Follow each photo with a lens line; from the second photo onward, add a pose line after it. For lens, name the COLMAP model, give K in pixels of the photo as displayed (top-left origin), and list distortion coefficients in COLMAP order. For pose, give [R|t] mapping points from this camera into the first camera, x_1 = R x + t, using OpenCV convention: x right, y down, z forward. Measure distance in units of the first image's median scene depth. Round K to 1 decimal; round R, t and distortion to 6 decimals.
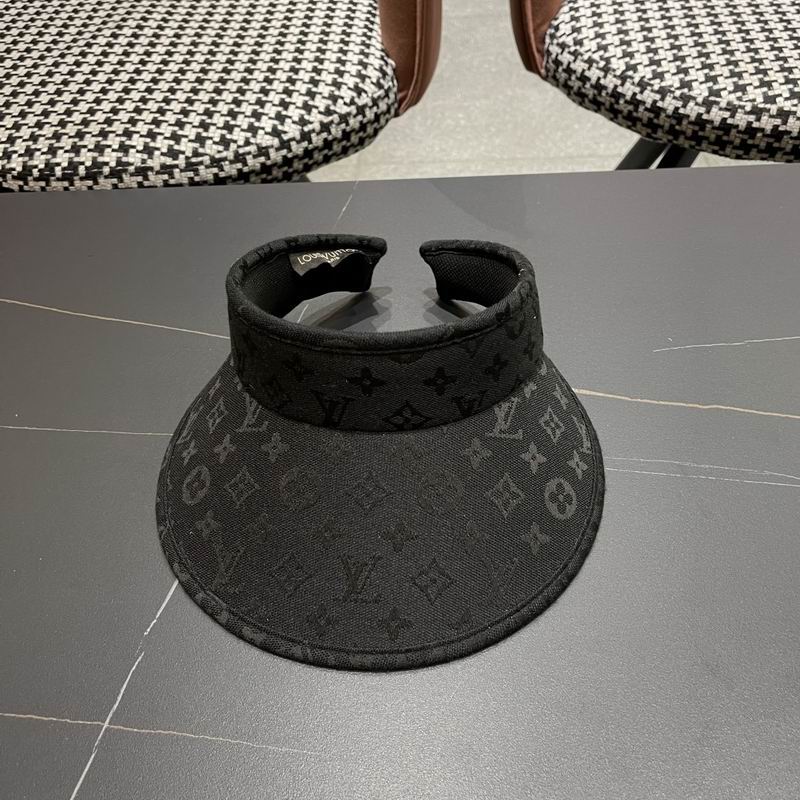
lens RADIAL K [[839.7, 0, 396.1], [0, 839.7, 402.4], [0, 0, 1]] dist [0.012985, 0.000000]
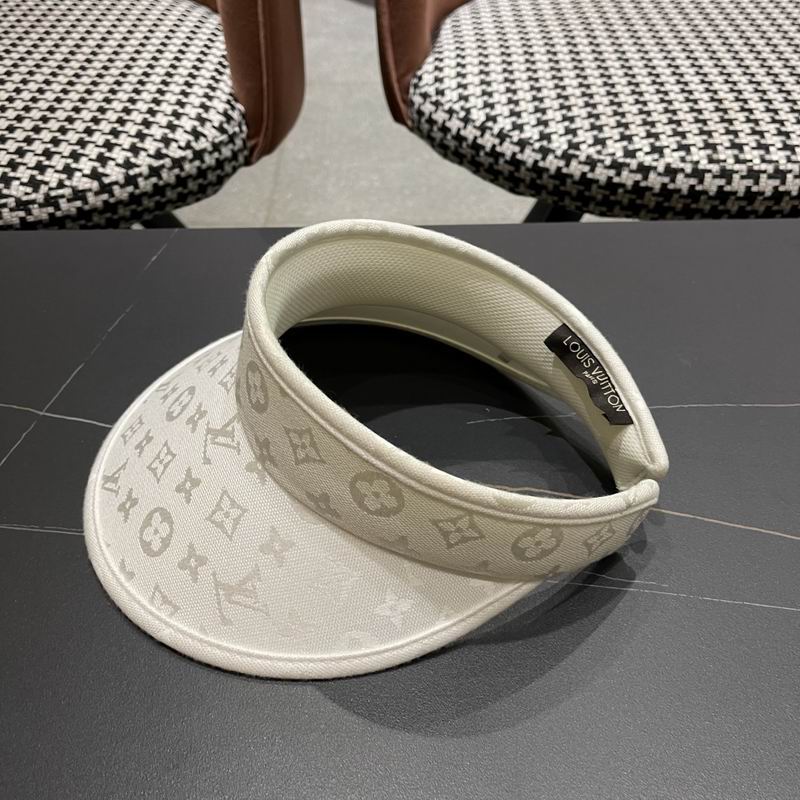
lens RADIAL K [[839.7, 0, 401.4], [0, 839.7, 398.7], [0, 0, 1]] dist [0.012985, 0.000000]
pose [[0.998753, 0.011547, 0.048562, 0.138633], [-0.007555, 0.996636, -0.081603, -0.009710], [-0.049341, 0.081134, 0.995481, 0.098959]]
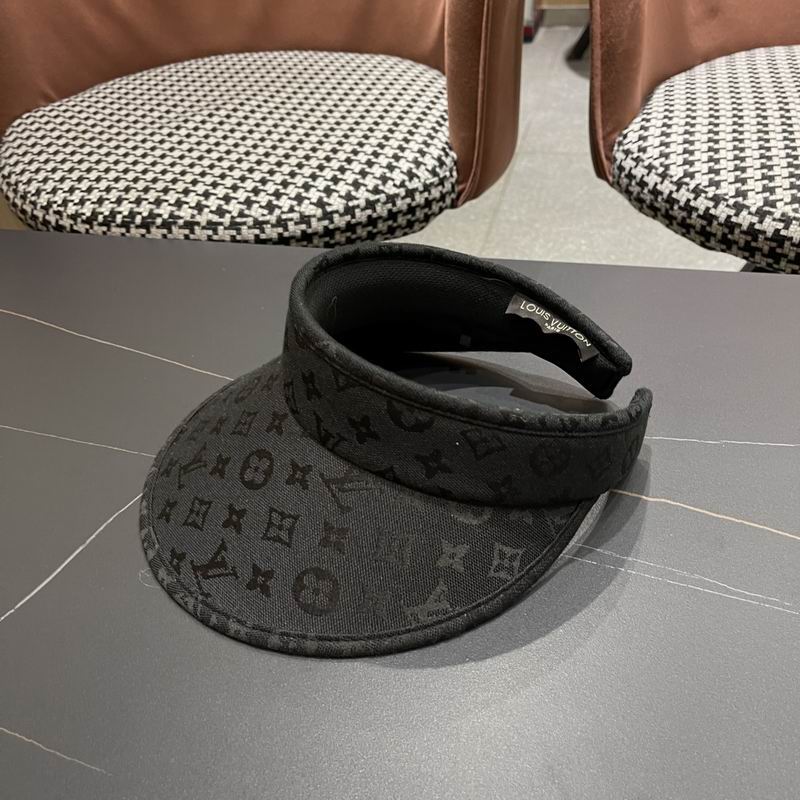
lens RADIAL K [[839.7, 0, 395.4], [0, 839.7, 405.9], [0, 0, 1]] dist [0.012985, 0.000000]
pose [[0.972174, 0.131609, -0.193797, 0.174823], [-0.159418, 0.977848, -0.135646, 0.048610], [0.171651, 0.162767, 0.971619, 0.043468]]
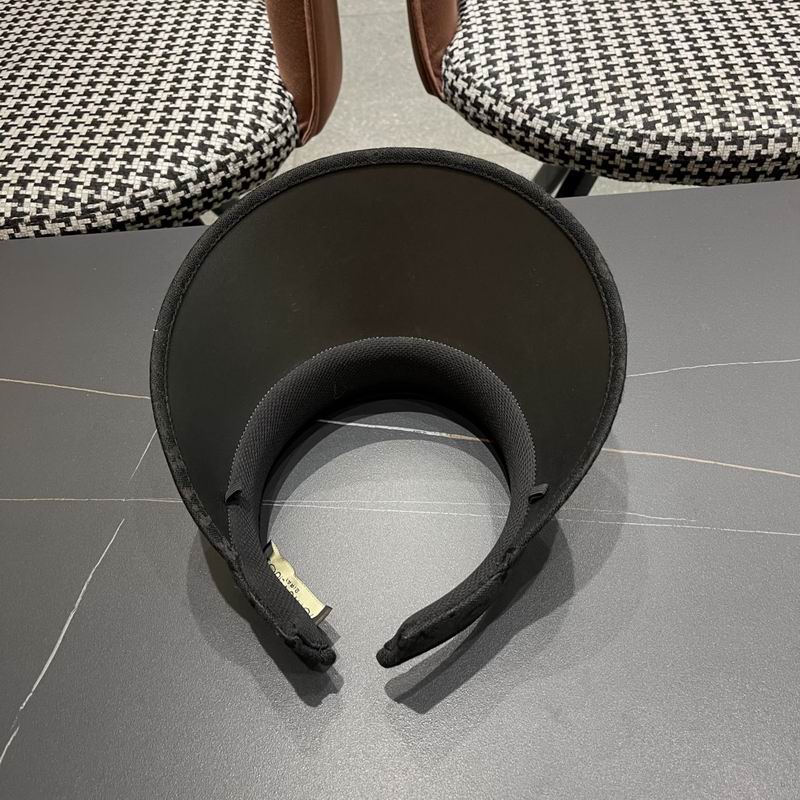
lens RADIAL K [[839.7, 0, 403.2], [0, 839.7, 394.4], [0, 0, 1]] dist [0.012985, 0.000000]
pose [[0.998378, -0.048250, 0.030210, 0.088633], [0.047630, 0.998646, 0.020914, -0.061711], [-0.031179, -0.019441, 0.999325, -0.026900]]
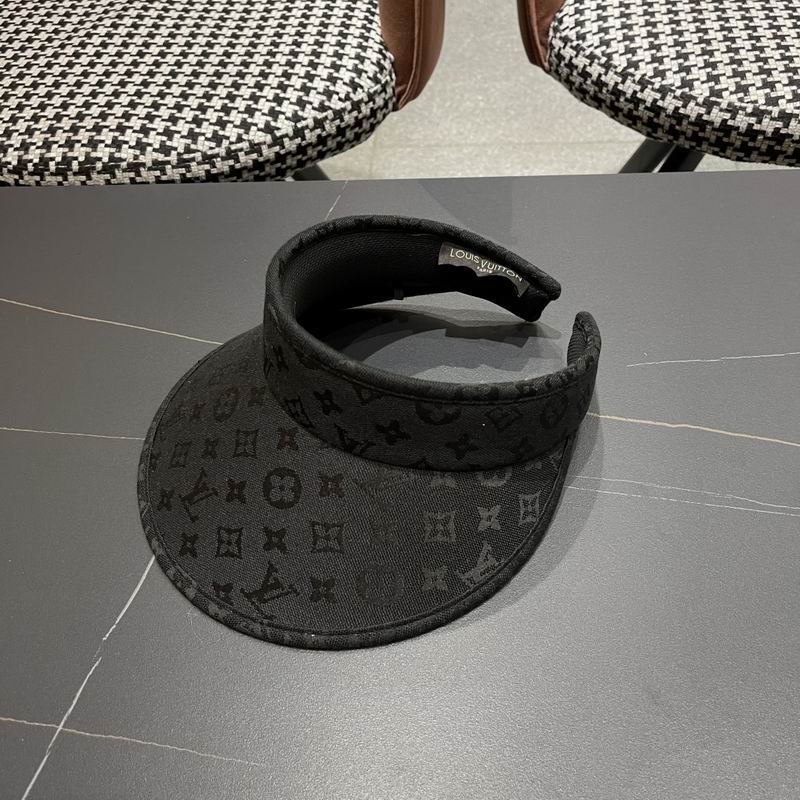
lens RADIAL K [[839.7, 0, 394.3], [0, 839.7, 408.7], [0, 0, 1]] dist [0.012985, 0.000000]
pose [[0.998999, 0.024251, -0.037576, 0.049385], [-0.022759, 0.998954, 0.039655, -0.031185], [0.038499, -0.038760, 0.998507, -0.002766]]
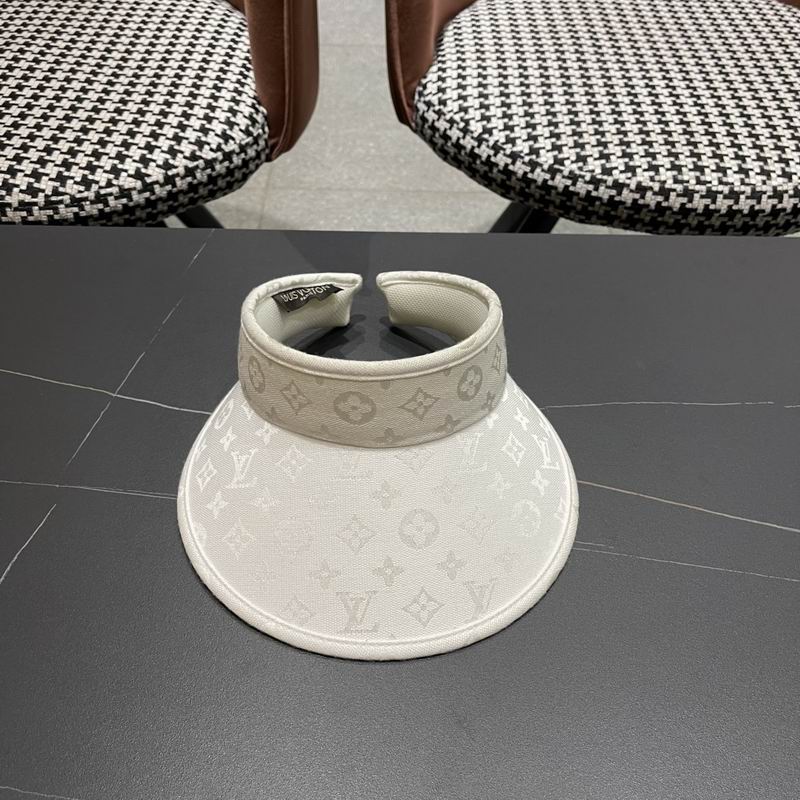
lens RADIAL K [[839.7, 0, 402.1], [0, 839.7, 405.2], [0, 0, 1]] dist [0.012985, 0.000000]
pose [[0.996573, 0.033716, 0.075536, 0.104787], [-0.033324, 0.999424, -0.006440, -0.042672], [-0.075710, 0.003901, 0.997122, -0.045830]]
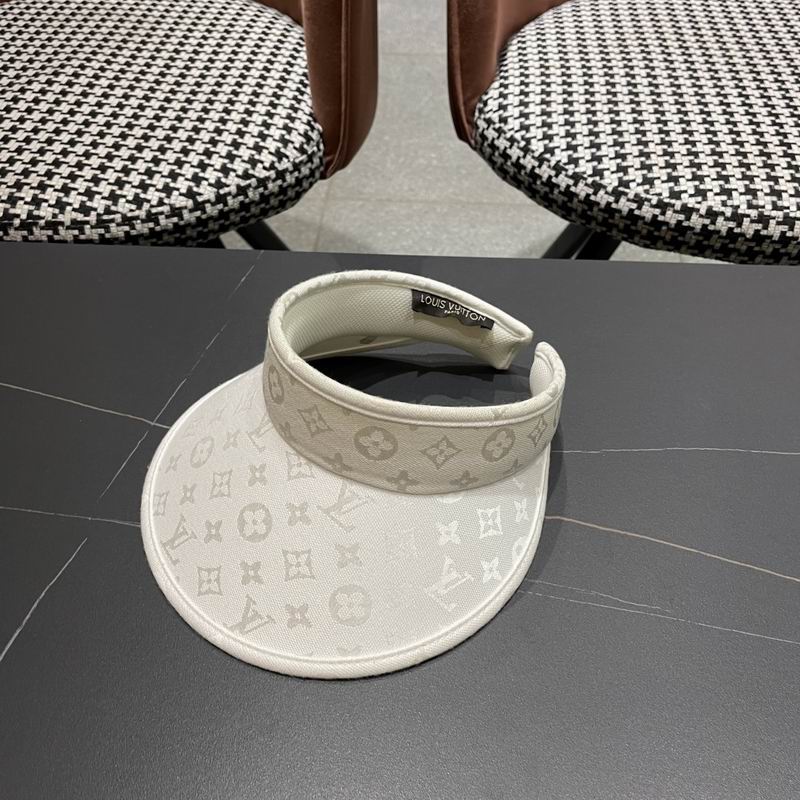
lens RADIAL K [[839.7, 0, 399.0], [0, 839.7, 399.0], [0, 0, 1]] dist [0.012985, 0.000000]
pose [[0.997971, 0.063660, 0.001109, 0.117361], [-0.063640, 0.997885, -0.013227, -0.074040], [-0.001948, 0.013130, 0.999912, -0.010100]]
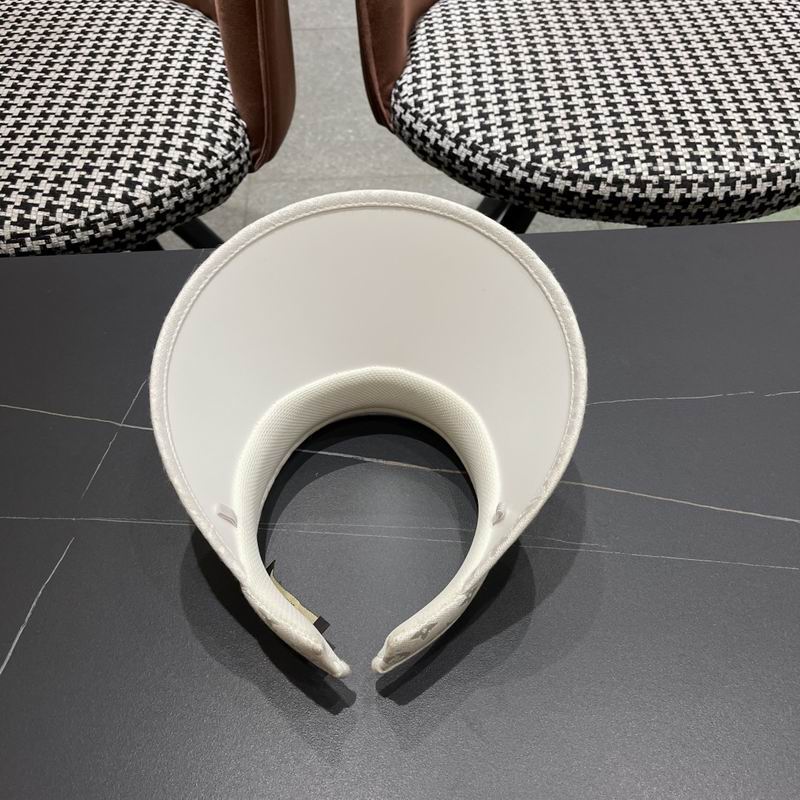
lens RADIAL K [[839.7, 0, 401.4], [0, 839.7, 402.9], [0, 0, 1]] dist [0.012985, 0.000000]
pose [[0.996297, -0.030587, 0.080353, 0.102395], [0.028346, 0.999181, 0.028883, -0.084423], [-0.081170, -0.026499, 0.996348, -0.075550]]
